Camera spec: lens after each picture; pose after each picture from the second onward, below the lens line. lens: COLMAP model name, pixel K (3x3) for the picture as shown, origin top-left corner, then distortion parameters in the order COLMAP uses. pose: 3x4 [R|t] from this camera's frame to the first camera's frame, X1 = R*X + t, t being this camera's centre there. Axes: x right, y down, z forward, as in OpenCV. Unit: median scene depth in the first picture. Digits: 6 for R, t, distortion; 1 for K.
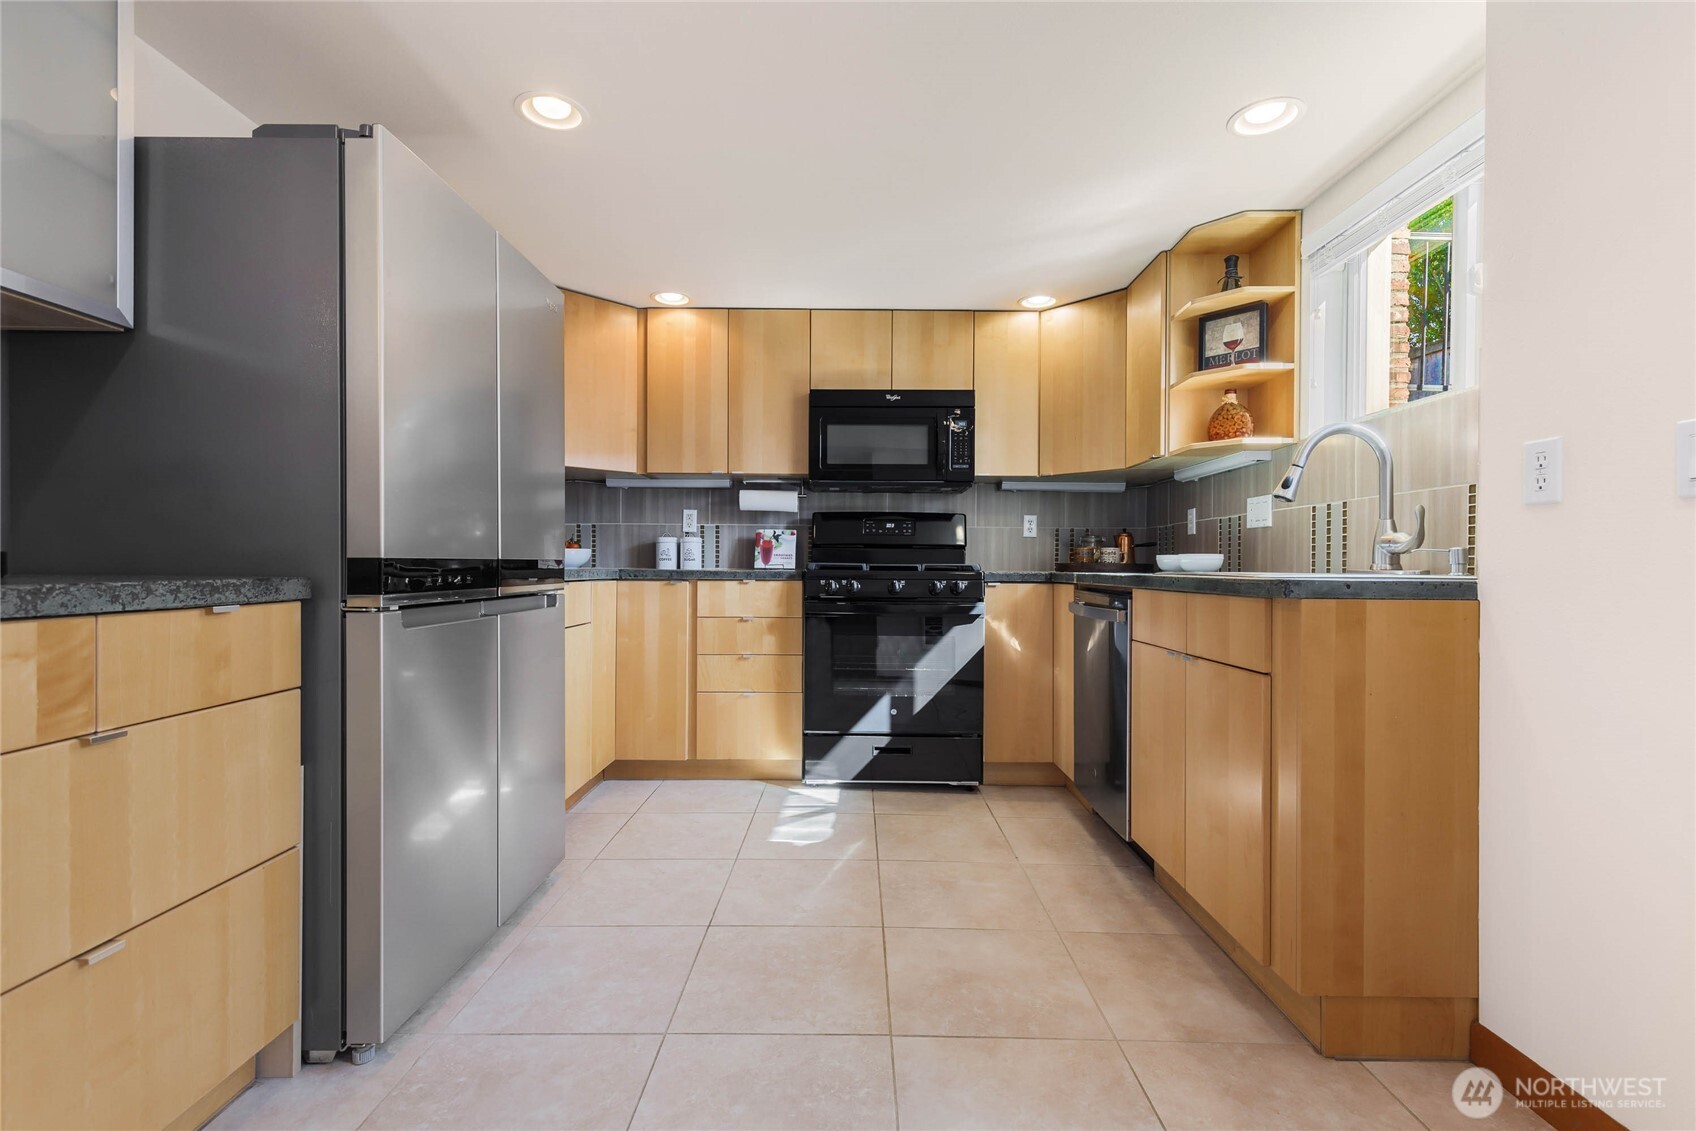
lens RADIAL K [[764.4, 0, 854.0], [0, 764.4, 564.5], [0, 0, 1]] dist [0.016507, -0.000067]
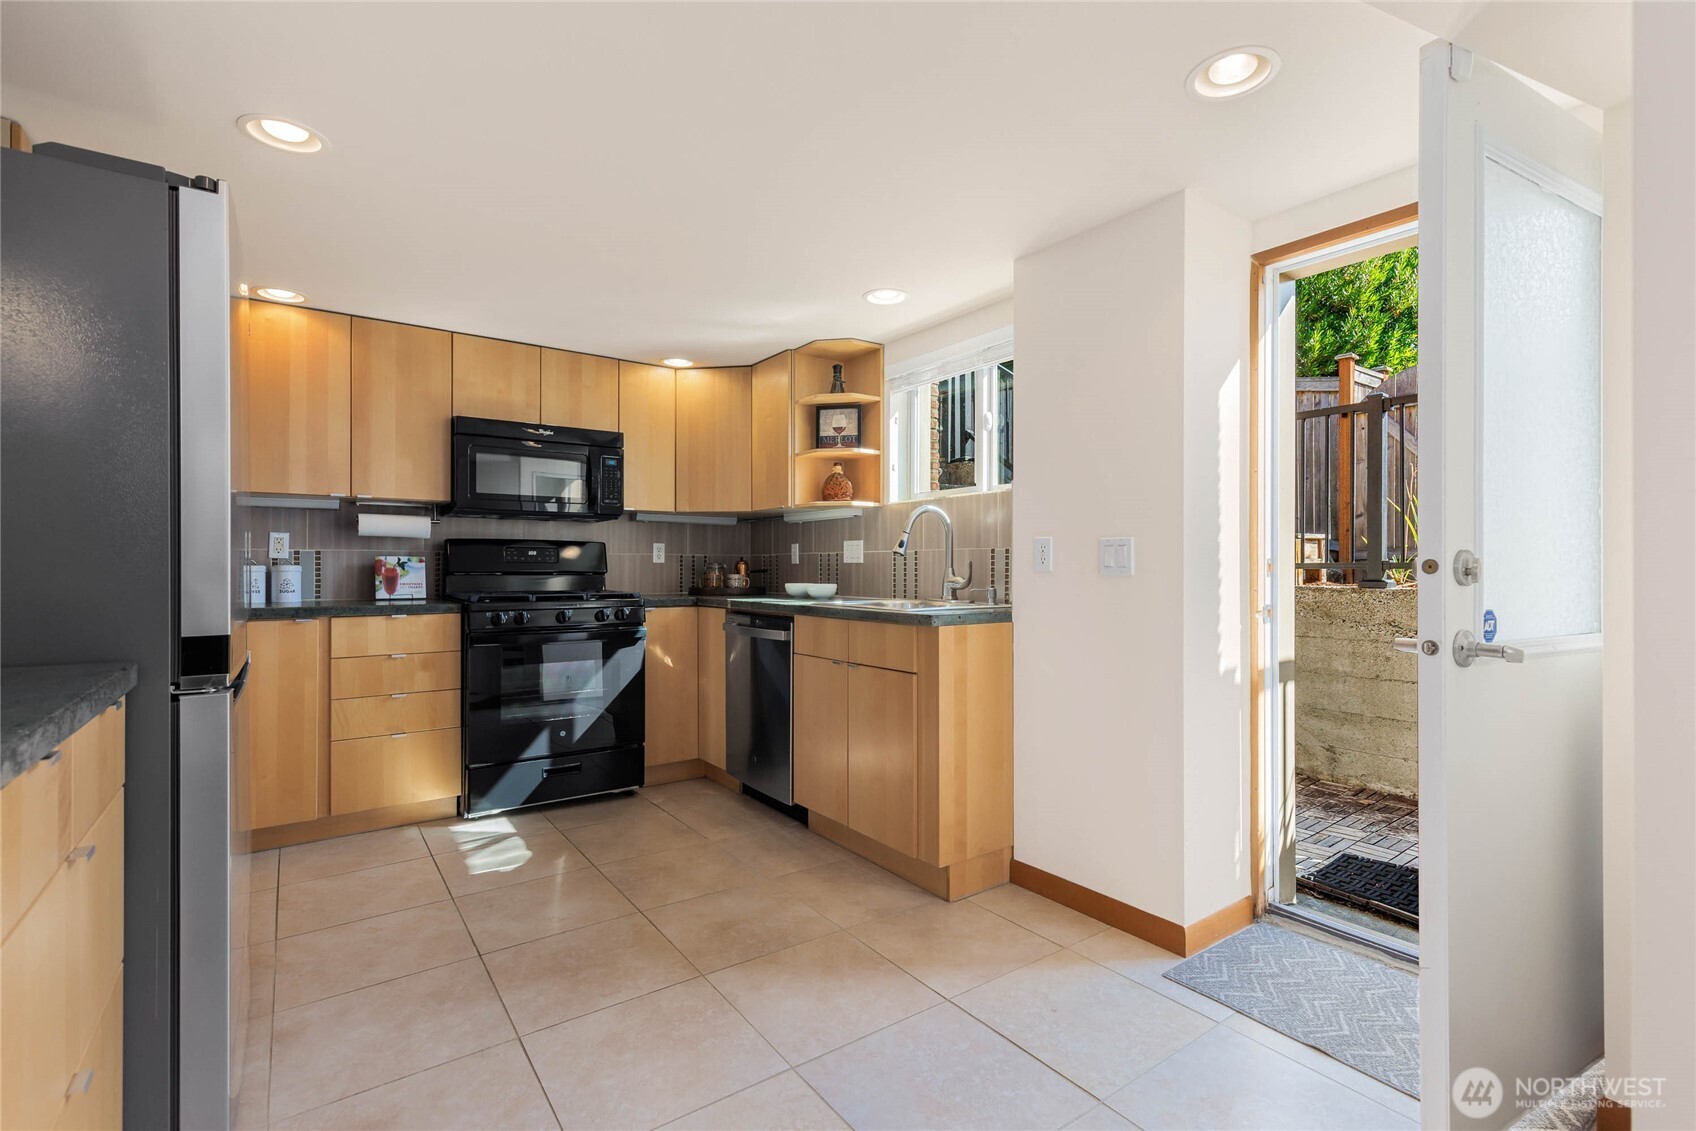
lens RADIAL K [[764.4, 0, 854.0], [0, 764.4, 564.5], [0, 0, 1]] dist [0.016507, -0.000067]
pose [[0.812198, -0.003676, 0.583371, -0.241131], [0.004178, 0.999991, 0.000485, -0.041241], [-0.583368, 0.002043, 0.812206, -0.102209]]
